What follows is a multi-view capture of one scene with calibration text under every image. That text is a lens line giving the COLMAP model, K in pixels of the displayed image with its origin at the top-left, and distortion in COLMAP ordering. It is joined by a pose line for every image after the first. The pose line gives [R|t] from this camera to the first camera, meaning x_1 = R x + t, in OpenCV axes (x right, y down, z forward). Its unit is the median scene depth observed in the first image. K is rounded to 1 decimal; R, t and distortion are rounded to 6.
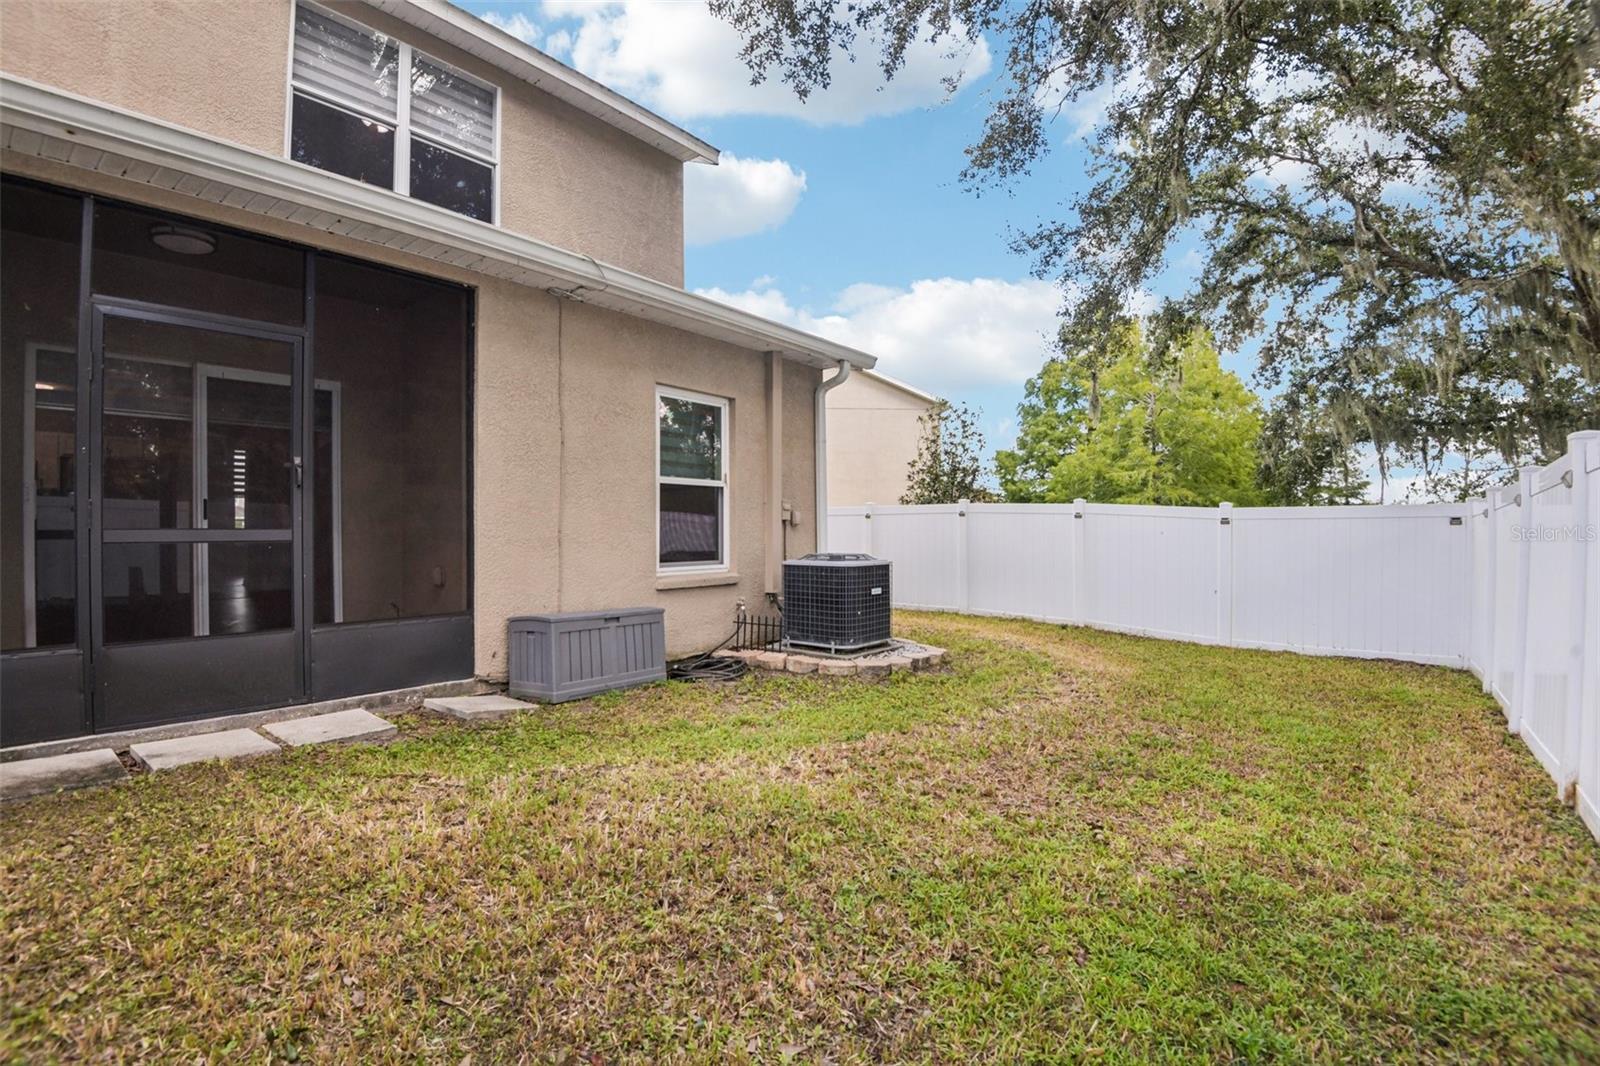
lens RADIAL K [[738.7, 0, 802.7], [0, 738.7, 529.2], [0, 0, 1]] dist [-0.046313, -0.000293]
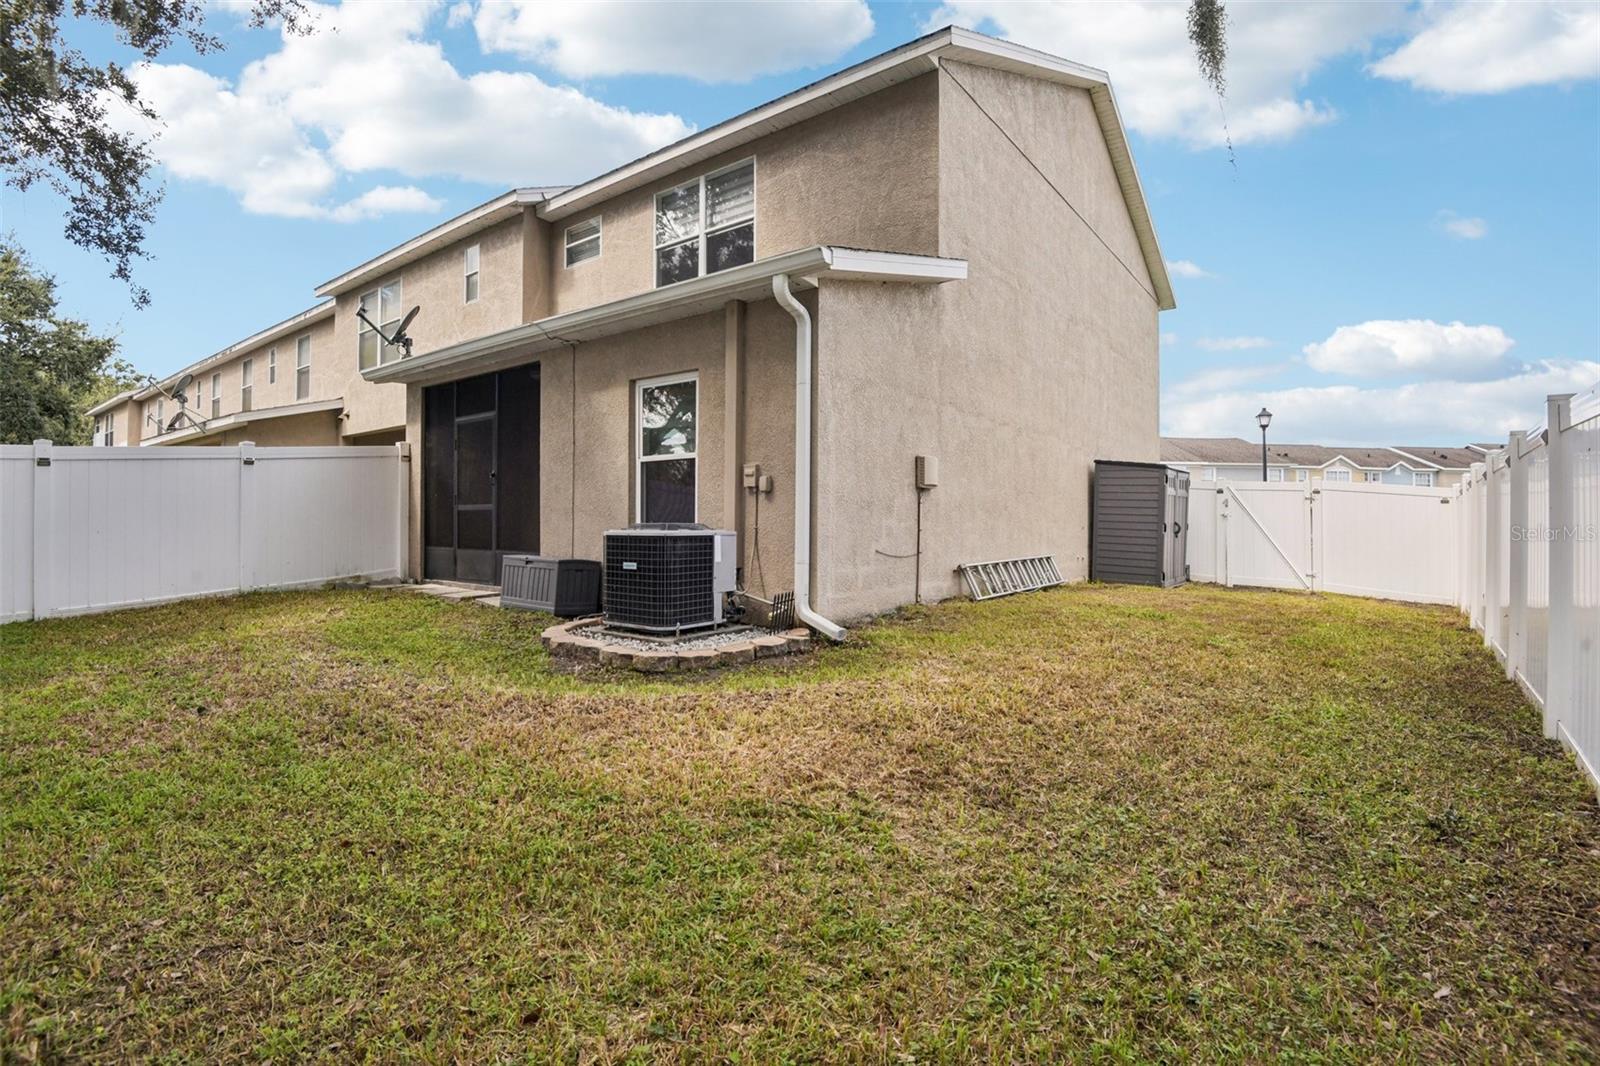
lens RADIAL K [[738.7, 0, 802.7], [0, 738.7, 529.2], [0, 0, 1]] dist [-0.046313, -0.000293]
pose [[0.019300, 0.001259, -0.999813, 0.956832], [-0.008785, 0.999961, 0.001089, 0.039703], [0.999775, 0.008763, 0.019310, 1.193578]]
